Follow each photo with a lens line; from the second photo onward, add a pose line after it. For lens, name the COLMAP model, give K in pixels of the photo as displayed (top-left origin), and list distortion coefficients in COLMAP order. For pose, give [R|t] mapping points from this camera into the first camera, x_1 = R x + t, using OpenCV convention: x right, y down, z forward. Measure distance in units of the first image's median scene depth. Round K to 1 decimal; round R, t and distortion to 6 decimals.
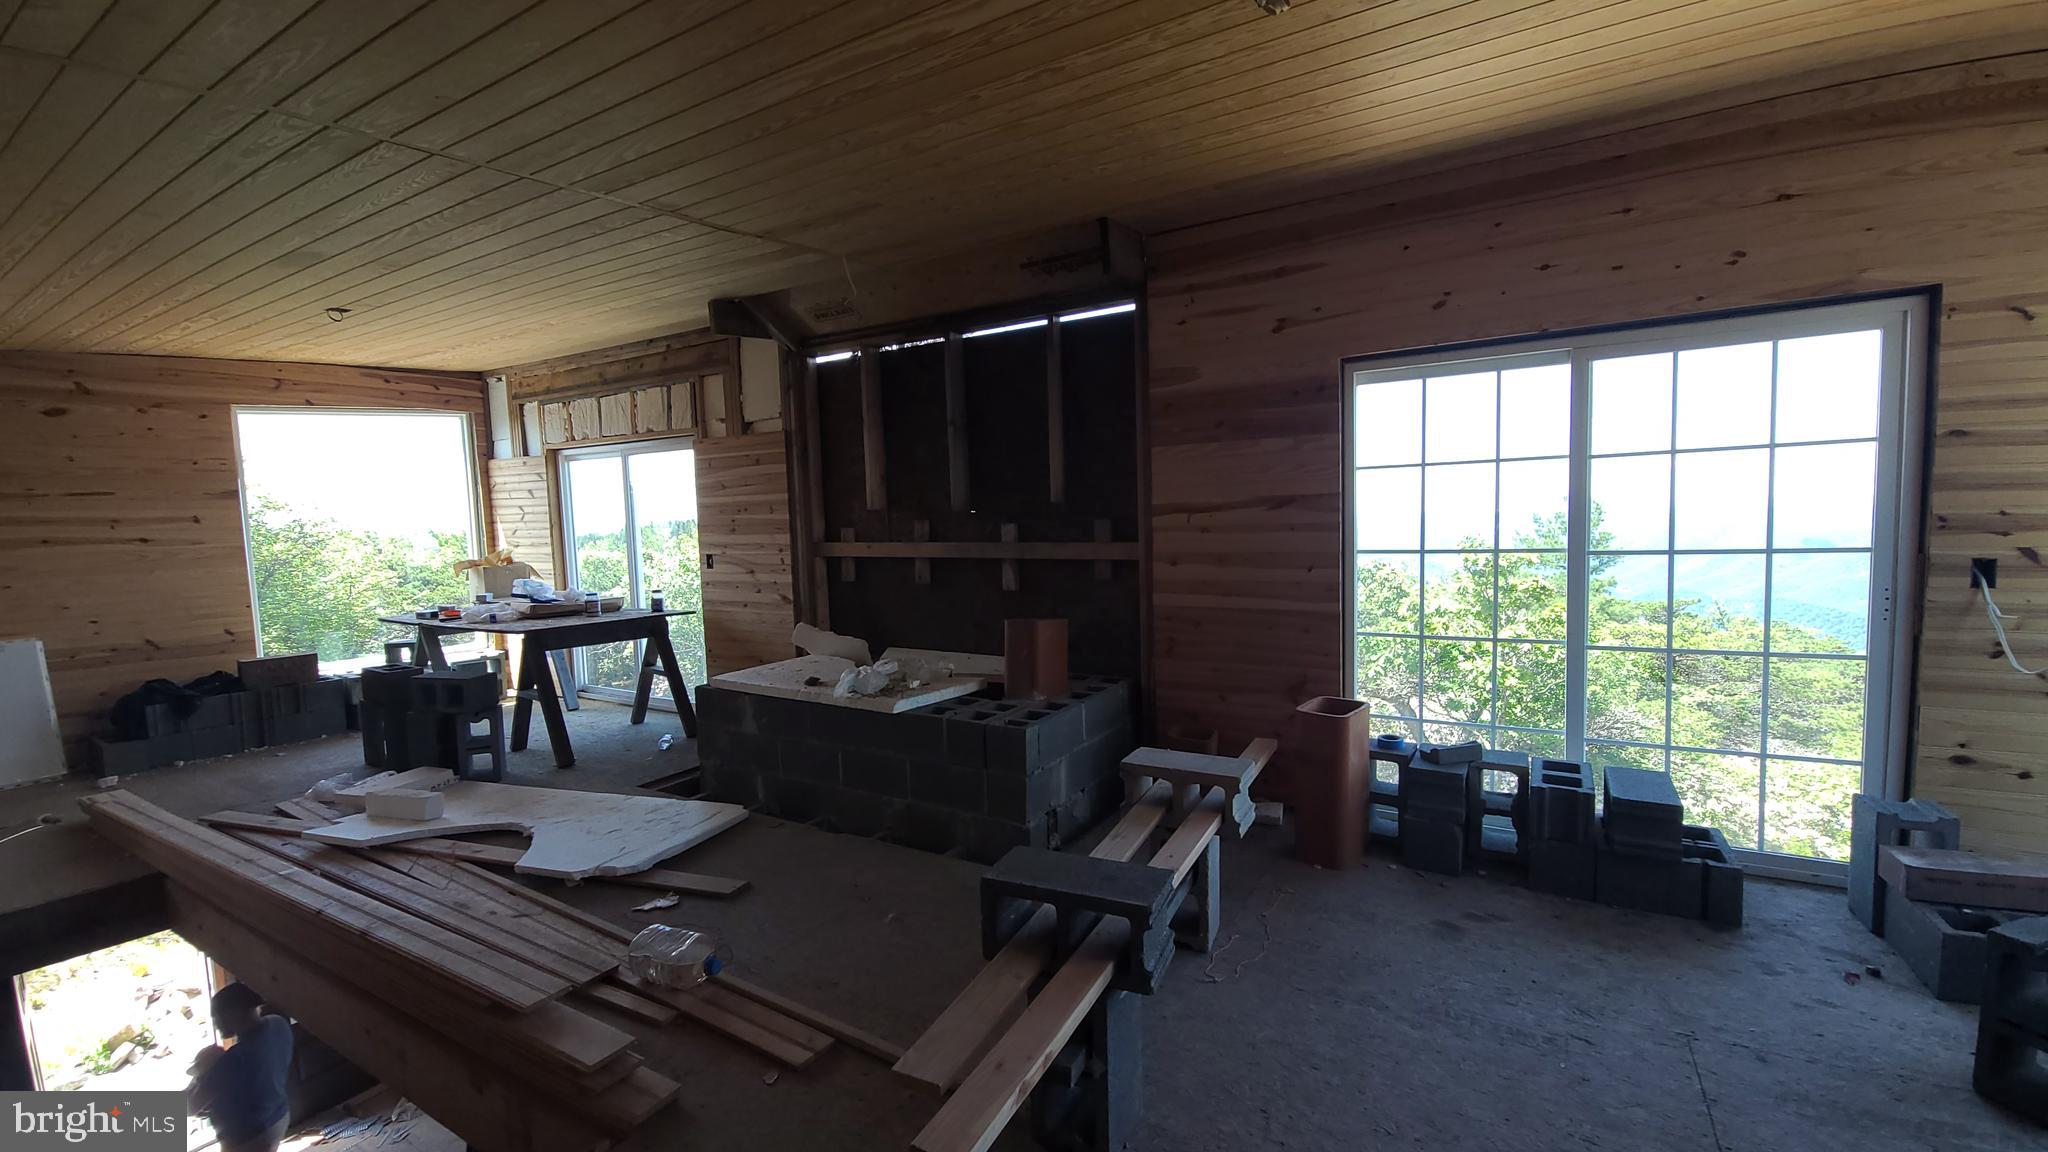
lens RADIAL K [[827.9, 0, 1025.0], [0, 827.9, 578.8], [0, 0, 1]] dist [0.003387, -0.004983]
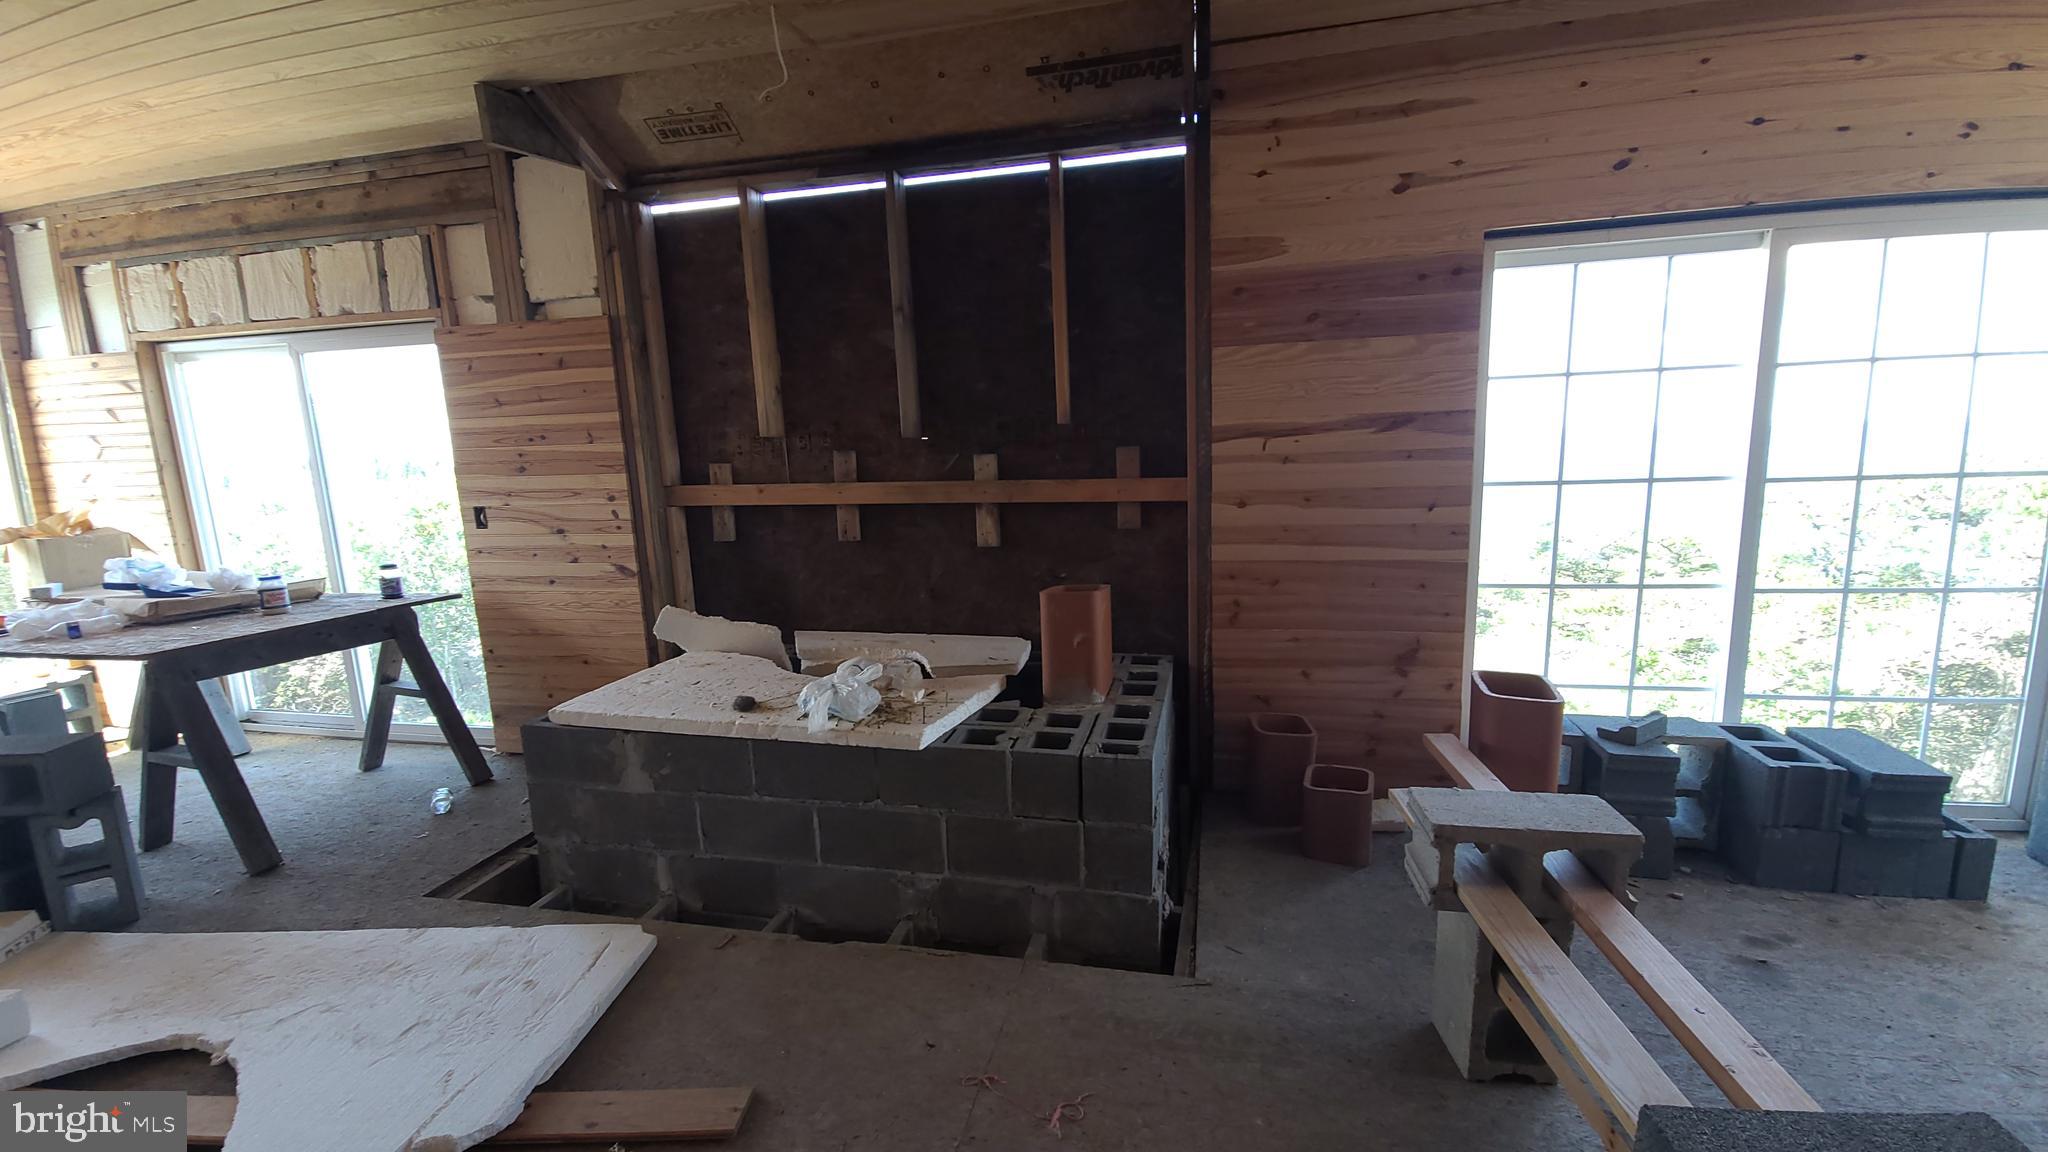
lens RADIAL K [[827.9, 0, 1027.5], [0, 827.9, 584.1], [0, 0, 1]] dist [0.003387, -0.004983]
pose [[0.950449, -0.055325, 0.305919, -0.243202], [0.029990, 0.995765, 0.086909, -0.017977], [-0.309431, -0.073428, 0.948083, 0.335357]]
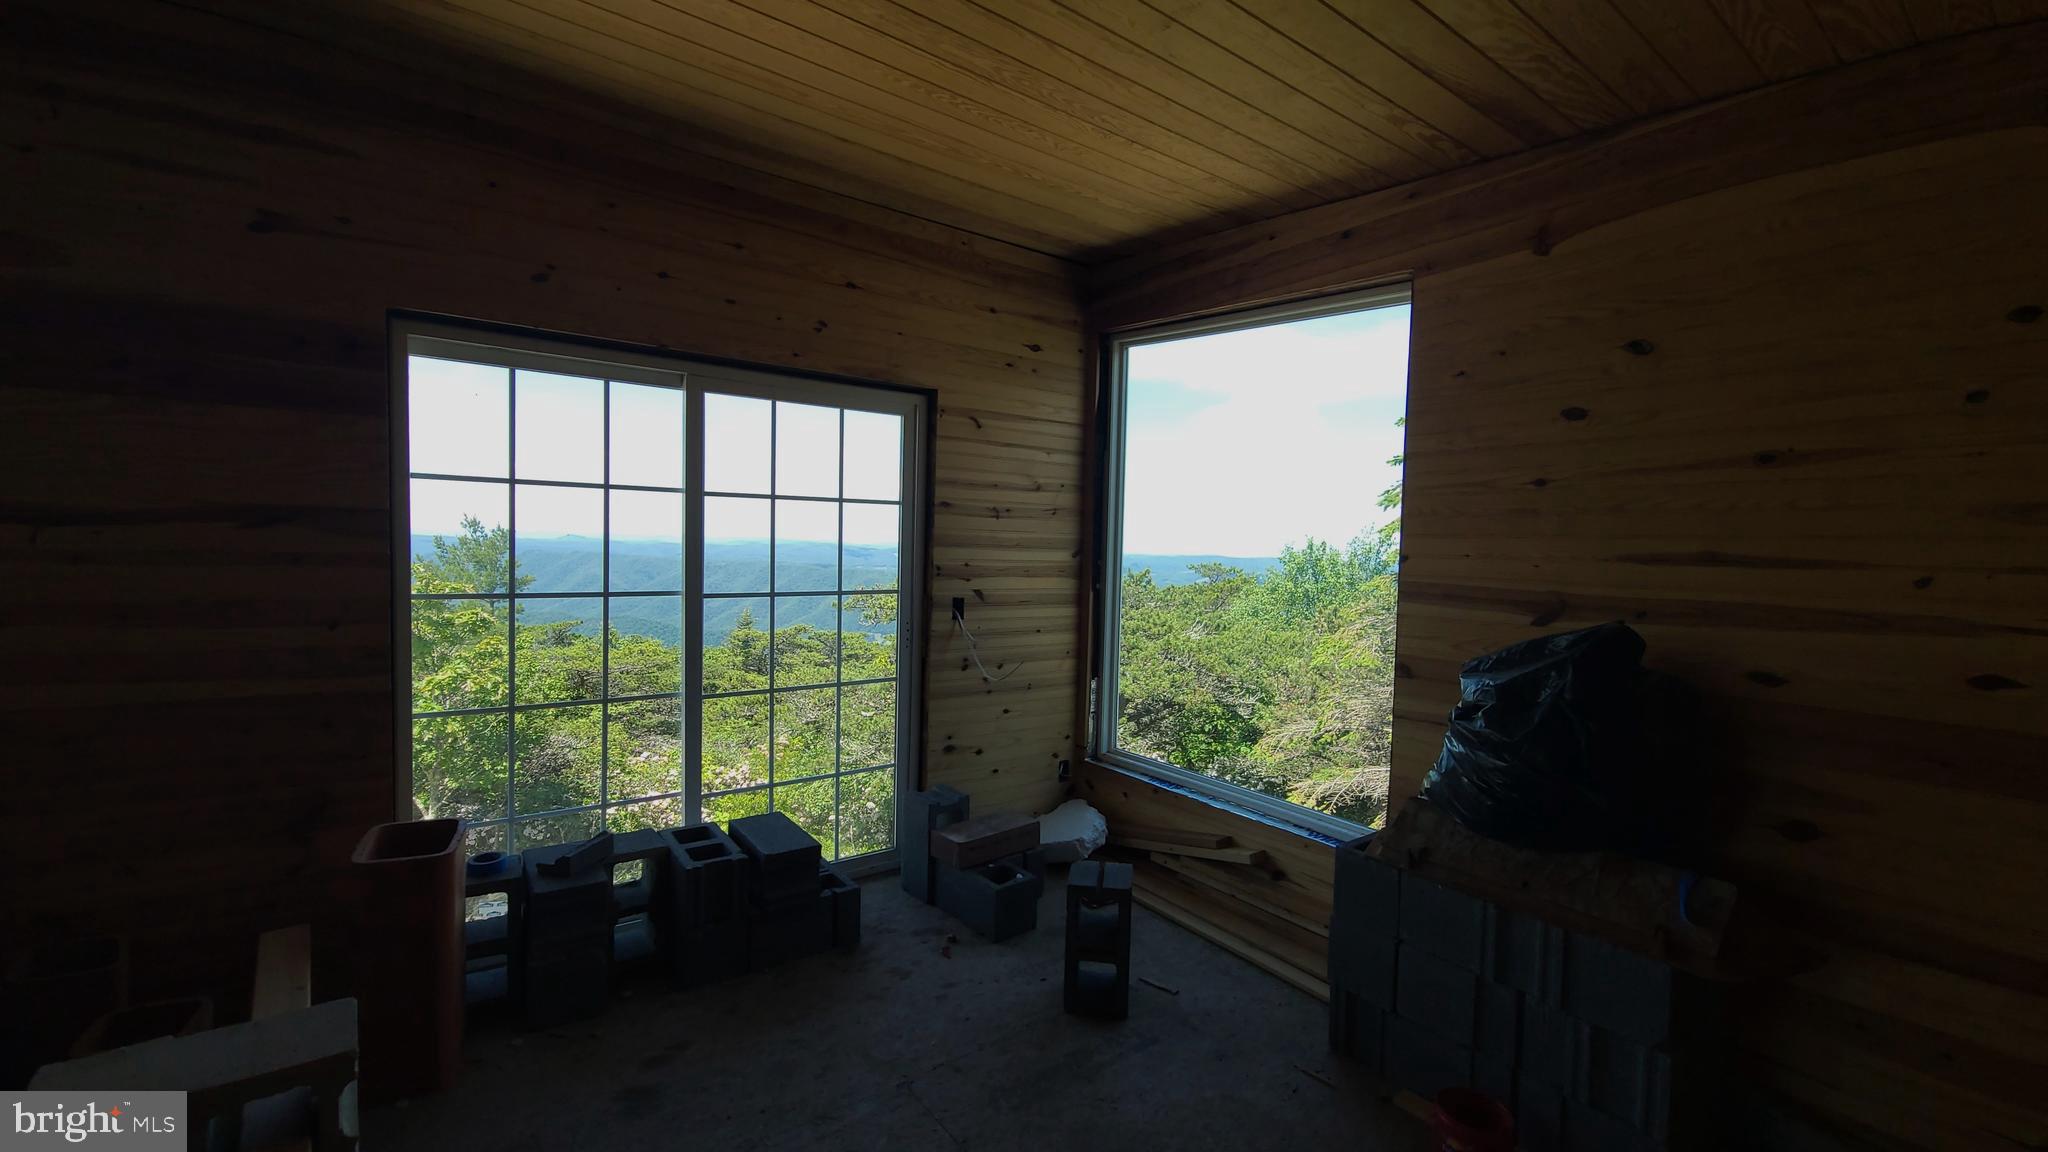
lens RADIAL K [[827.9, 0, 1028.6], [0, 827.9, 583.7], [0, 0, 1]] dist [0.003387, -0.004983]
pose [[0.370318, -0.004360, 0.928895, -0.040736], [0.027443, 0.999604, -0.006248, -0.023382], [-0.928499, 0.027805, 0.370291, 0.248862]]
